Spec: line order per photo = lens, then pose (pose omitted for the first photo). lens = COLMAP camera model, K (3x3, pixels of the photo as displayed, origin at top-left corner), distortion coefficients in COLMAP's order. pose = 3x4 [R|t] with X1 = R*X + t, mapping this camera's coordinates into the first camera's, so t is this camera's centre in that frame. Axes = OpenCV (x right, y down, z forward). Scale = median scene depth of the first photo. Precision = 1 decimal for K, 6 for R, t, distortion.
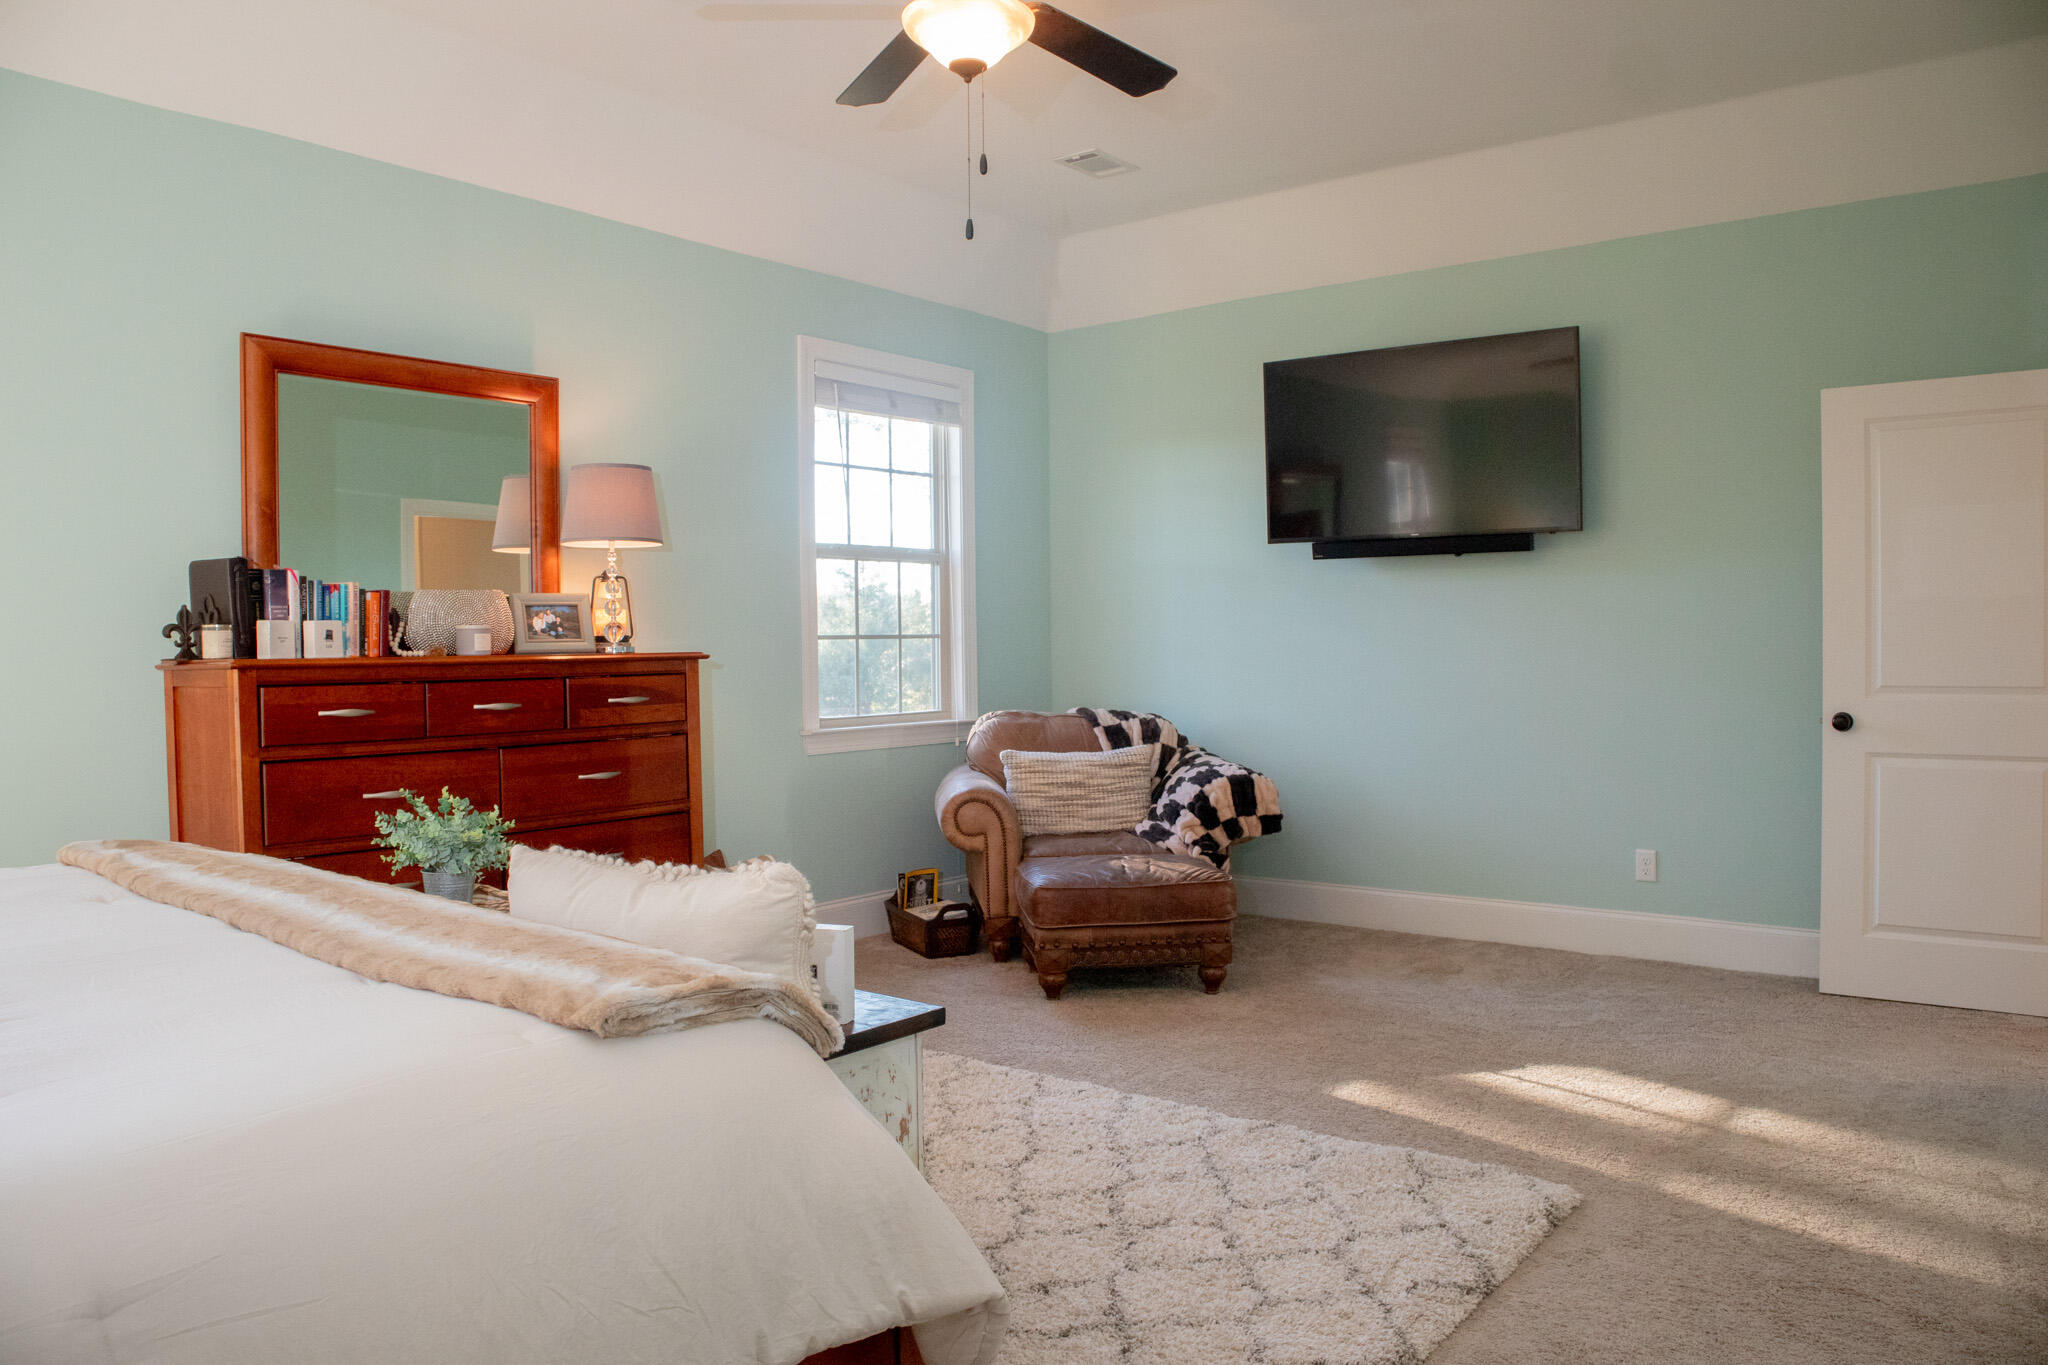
lens RADIAL K [[1490.1, 0, 1016.7], [0, 1490.1, 677.4], [0, 0, 1]] dist [-0.127946, 0.087148]
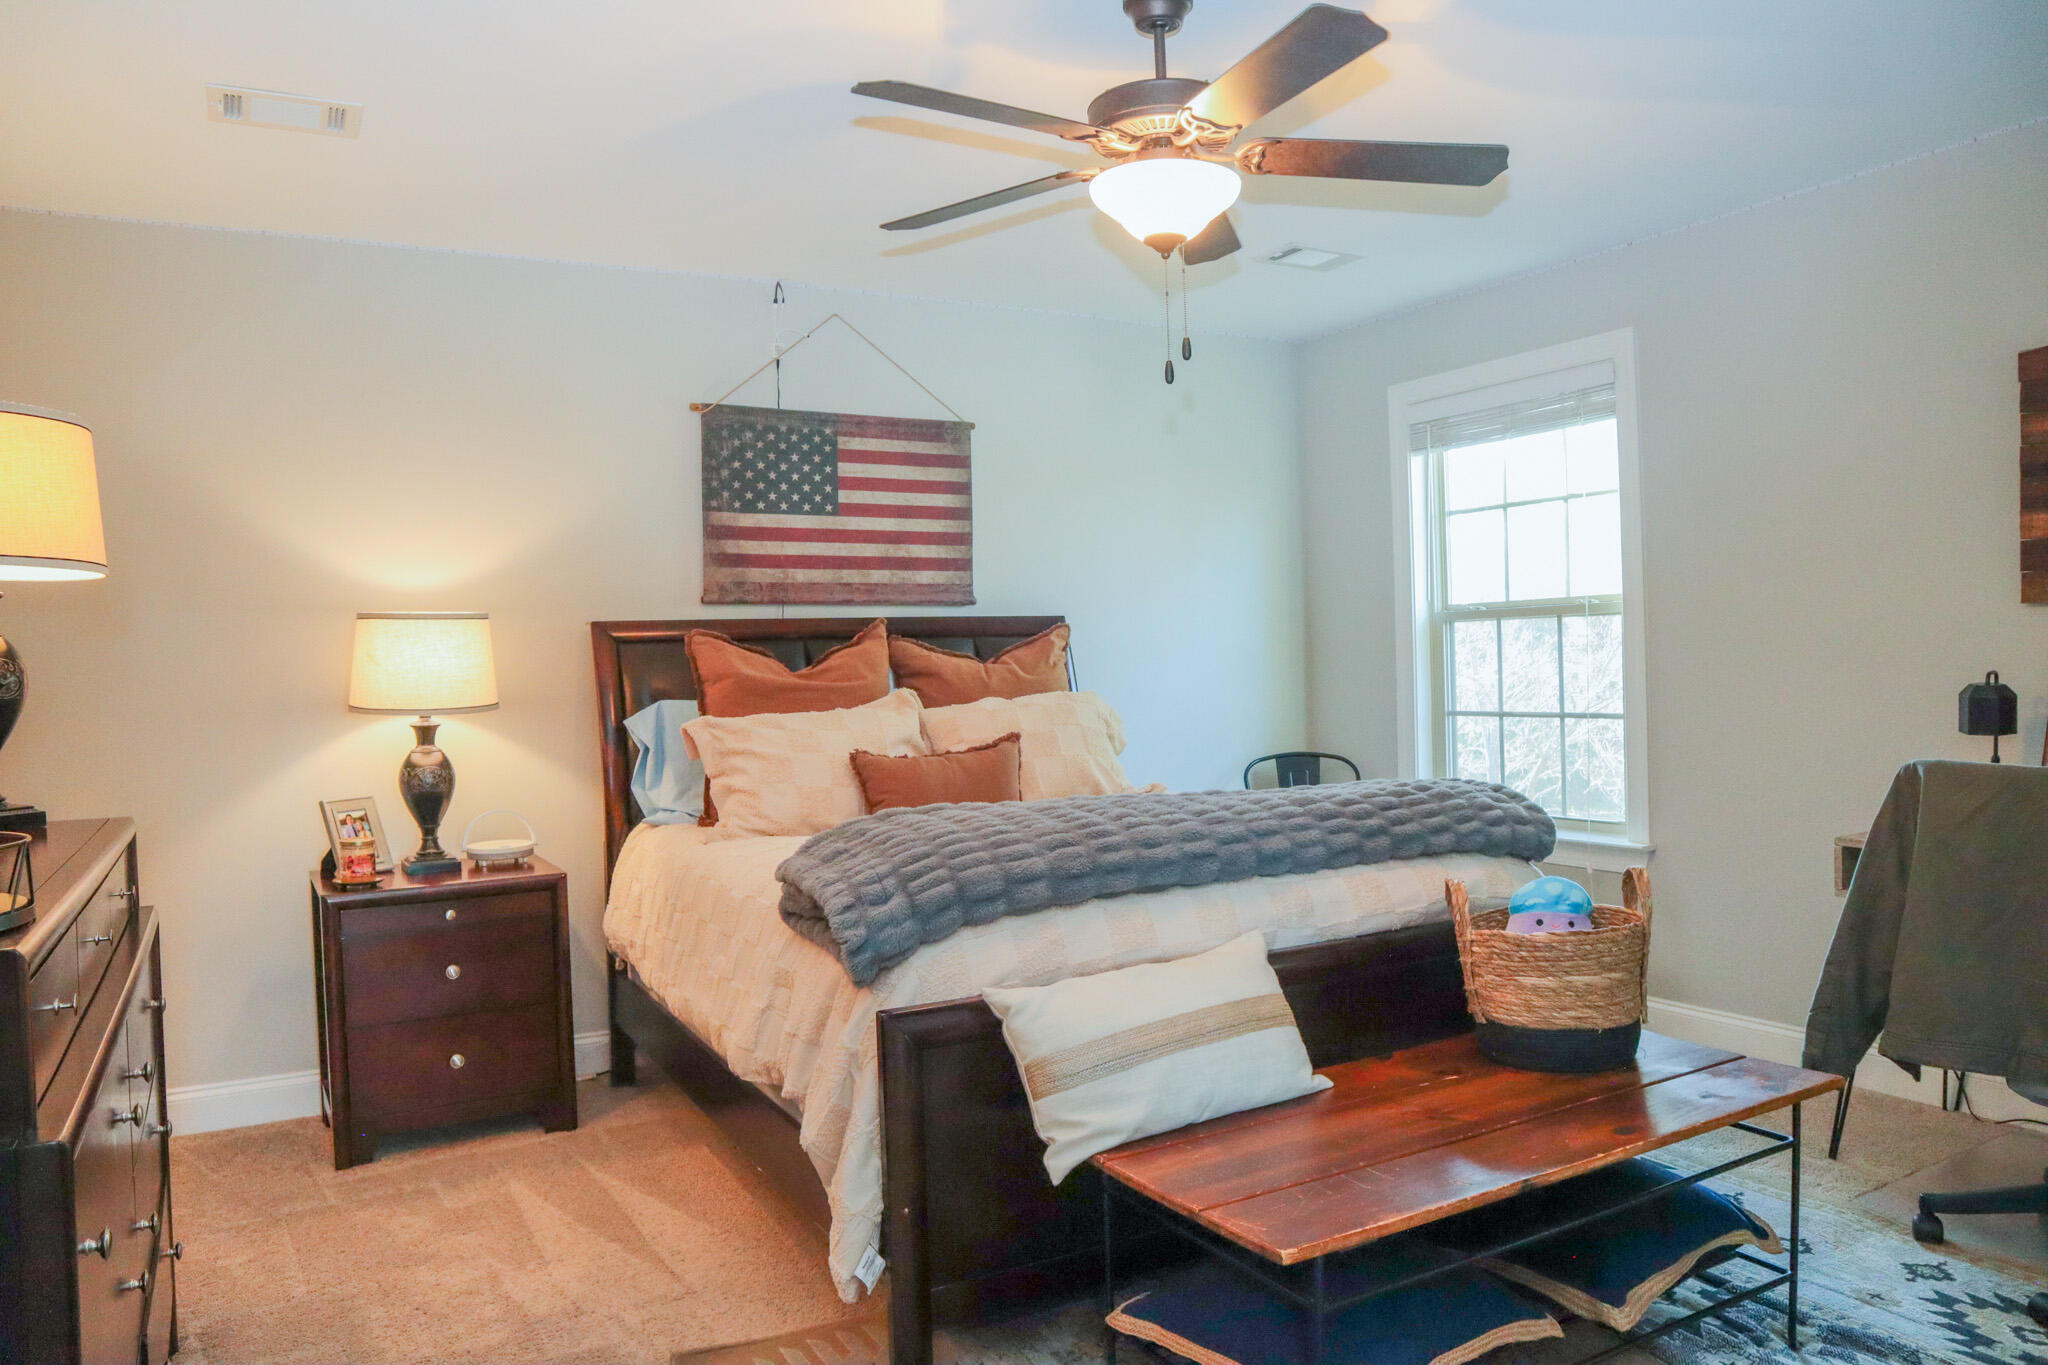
lens RADIAL K [[1490.1, 0, 1016.7], [0, 1490.1, 677.4], [0, 0, 1]] dist [-0.127946, 0.087148]
pose [[-0.397768, 0.026775, -0.917095, 0.752342], [0.005400, 0.999625, 0.026843, -0.070282], [0.917470, 0.005725, -0.397764, 1.080978]]
